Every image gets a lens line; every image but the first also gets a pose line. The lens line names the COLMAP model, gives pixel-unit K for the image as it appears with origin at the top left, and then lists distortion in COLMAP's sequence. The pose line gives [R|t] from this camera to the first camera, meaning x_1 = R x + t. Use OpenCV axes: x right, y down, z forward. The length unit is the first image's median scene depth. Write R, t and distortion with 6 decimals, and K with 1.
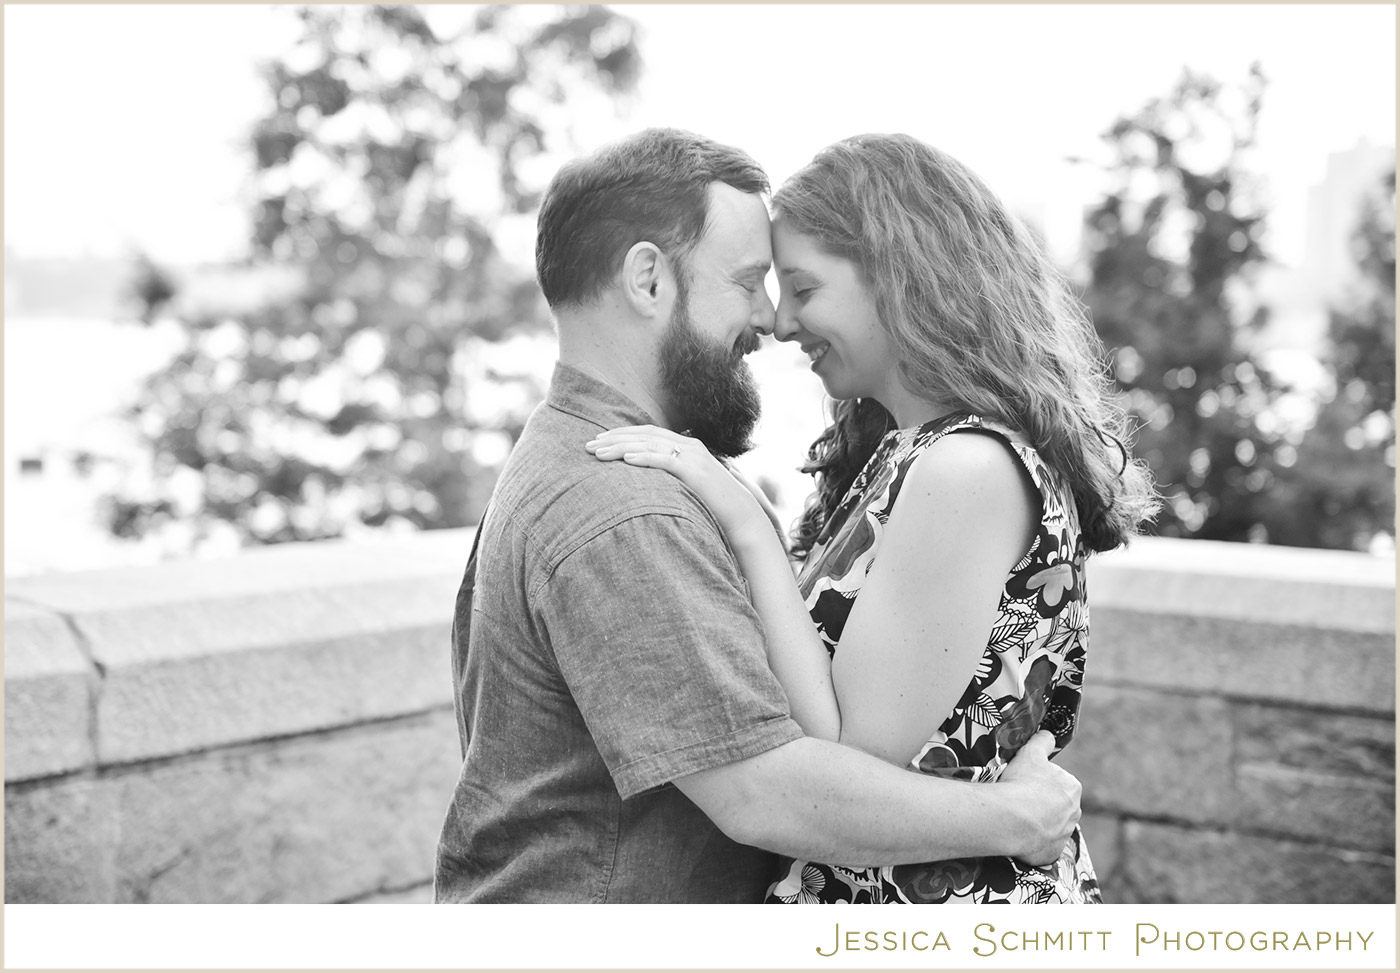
lens RADIAL K [[2609.8, 0, 694.7], [0, 2609.8, 489.4], [0, 0, 1]] dist [0.177088, 0.000000]
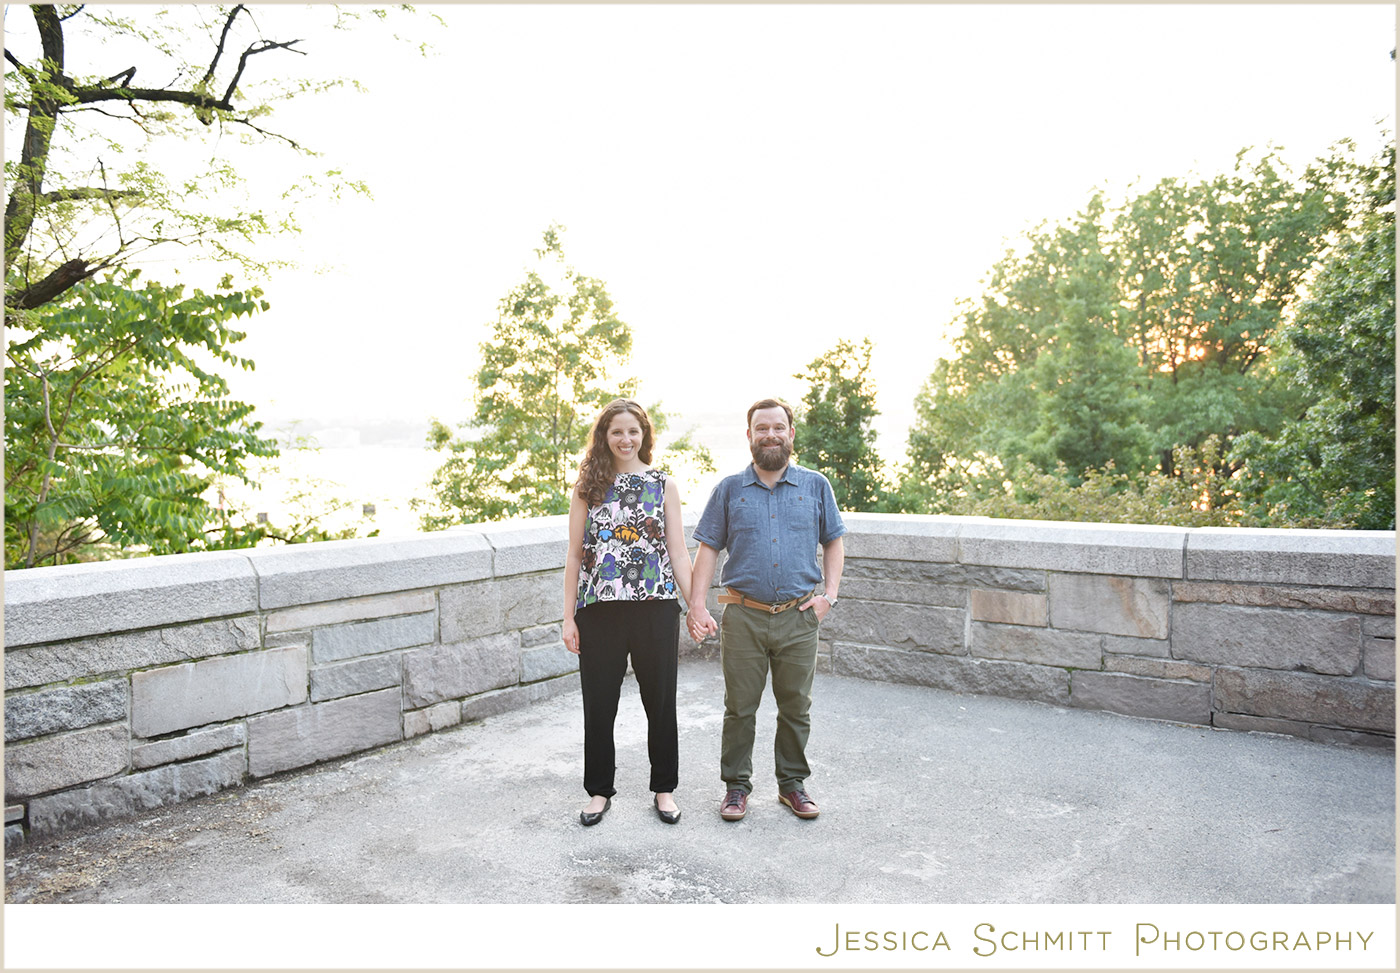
lens RADIAL K [[2609.8, 0, 700.2], [0, 2609.8, 486.9], [0, 0, 1]] dist [0.177088, 0.000000]
pose [[0.999063, -0.024965, 0.035347, -0.046697], [0.026330, 0.998904, -0.038687, 0.080344], [-0.034342, 0.039582, 0.998626, -1.565960]]
